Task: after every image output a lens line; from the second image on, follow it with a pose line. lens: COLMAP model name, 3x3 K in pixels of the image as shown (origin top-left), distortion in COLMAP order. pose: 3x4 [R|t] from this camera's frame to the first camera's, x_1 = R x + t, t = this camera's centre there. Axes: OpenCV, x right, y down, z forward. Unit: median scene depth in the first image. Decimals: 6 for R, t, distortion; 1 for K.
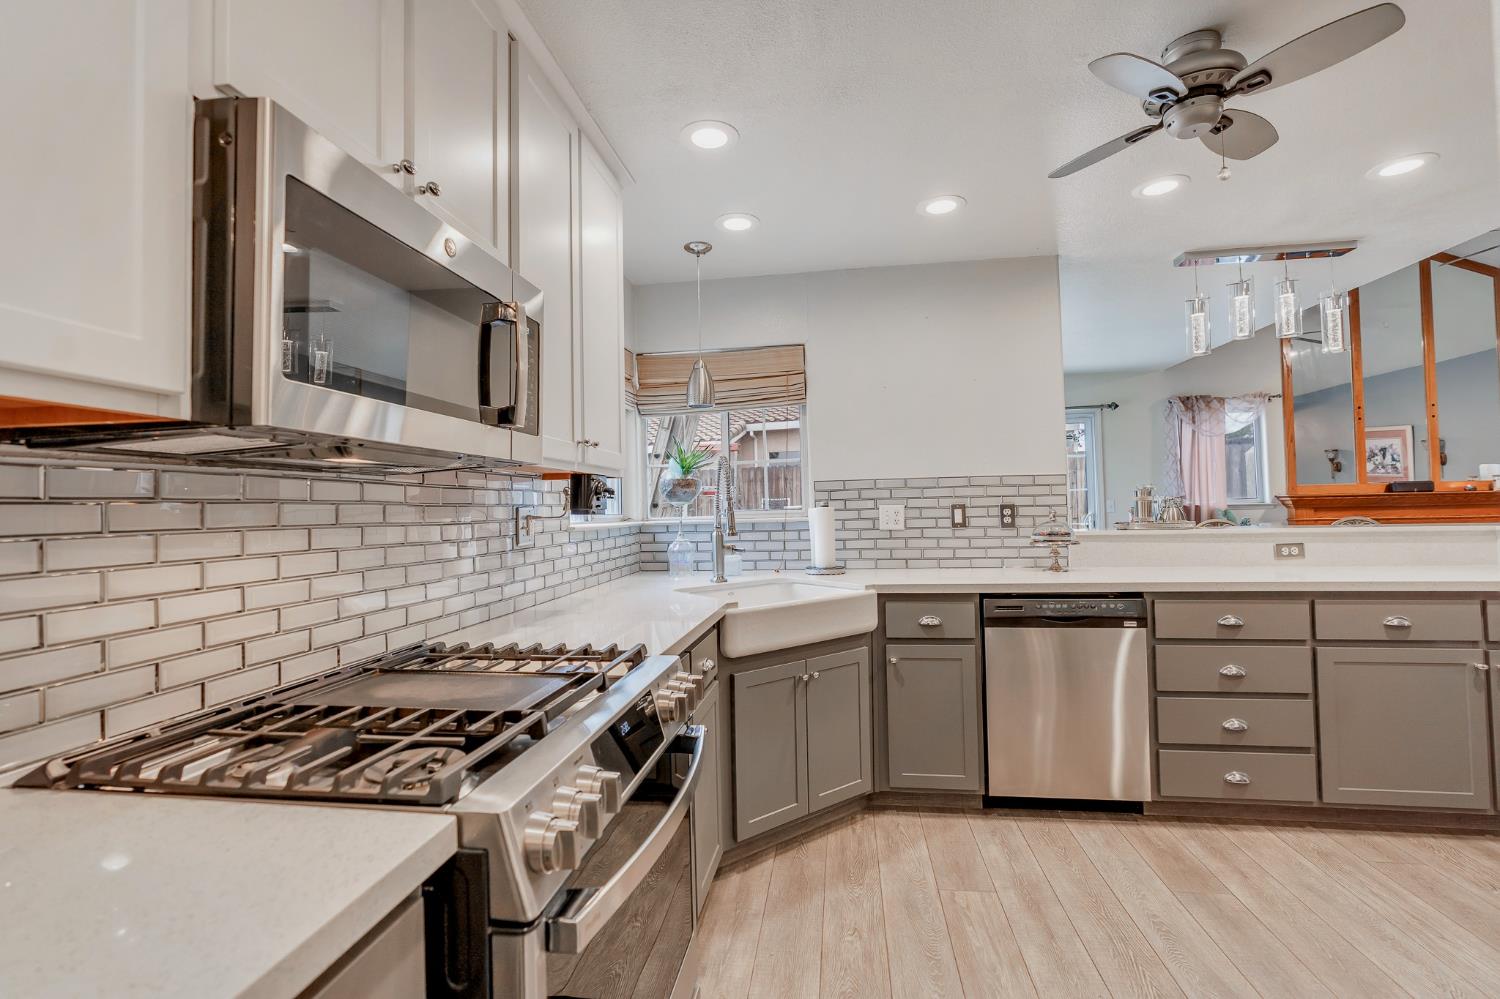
lens RADIAL K [[674.8, 0, 746.8], [0, 674.8, 487.1], [0, 0, 1]] dist [-0.011208, 0.005507]
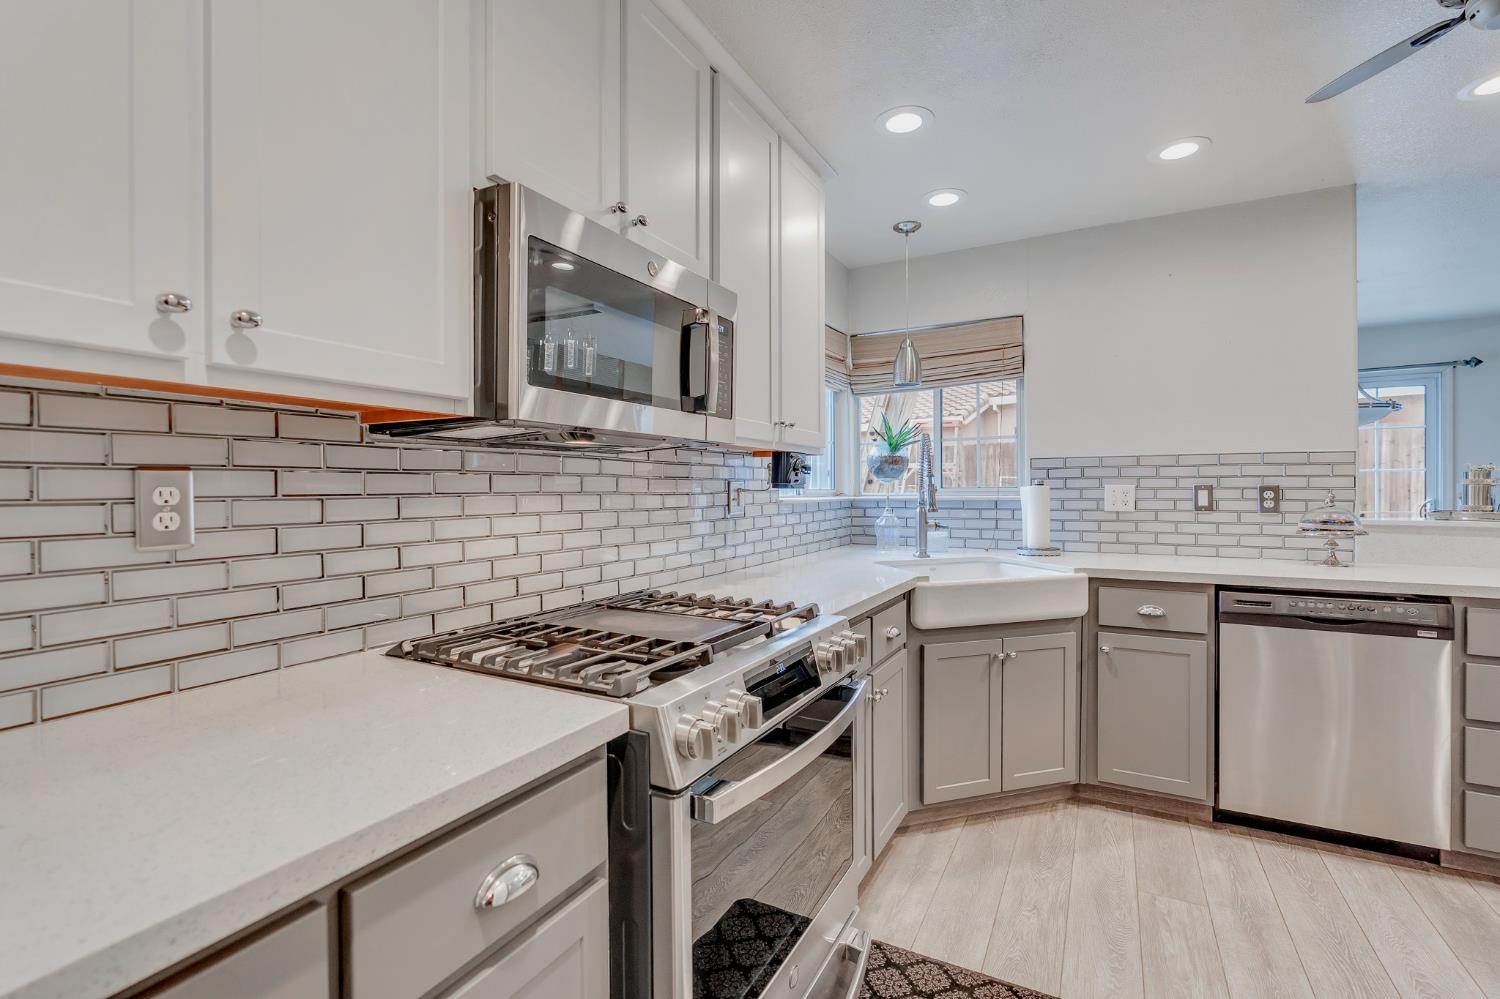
lens RADIAL K [[674.8, 0, 746.8], [0, 674.8, 487.1], [0, 0, 1]] dist [-0.011208, 0.005507]
pose [[0.937647, 0.017217, -0.347162, 0.071566], [-0.004930, 0.999331, 0.036243, -0.001019], [0.347553, -0.032272, 0.937105, -0.050285]]
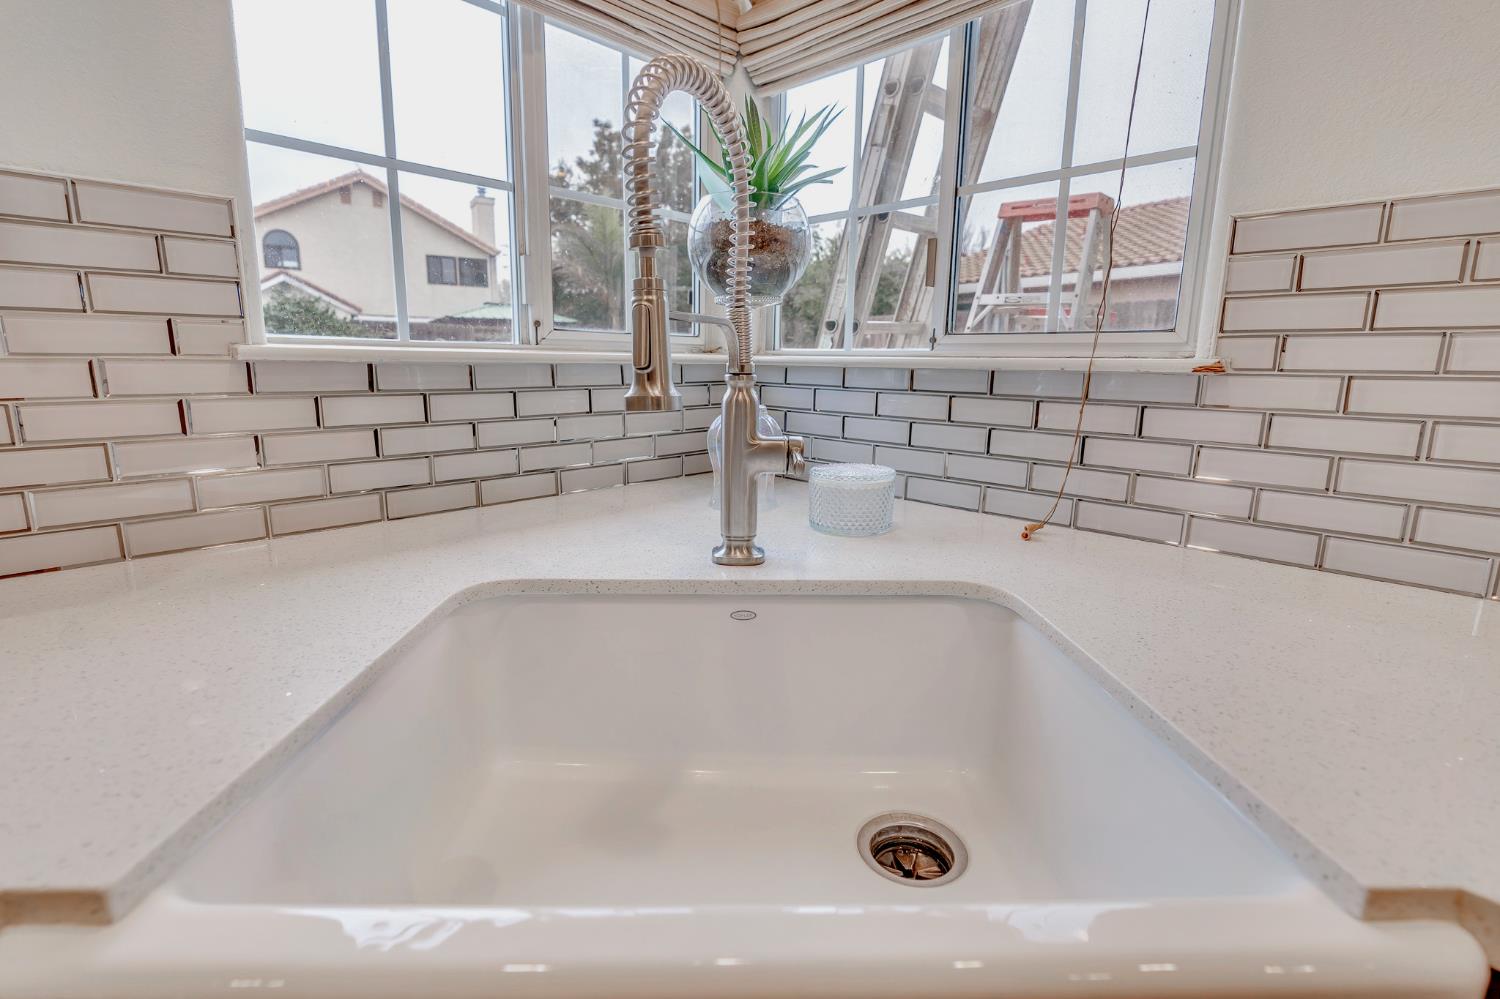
lens RADIAL K [[676.3, 0, 750.0], [0, 676.3, 499.5], [0, 0, 1]] dist [-0.001875, -0.000071]
pose [[0.811611, 0.155145, -0.563221, 0.145021], [-0.016457, 0.969781, 0.243421, 0.047358], [0.583967, -0.188294, 0.789638, 0.873014]]
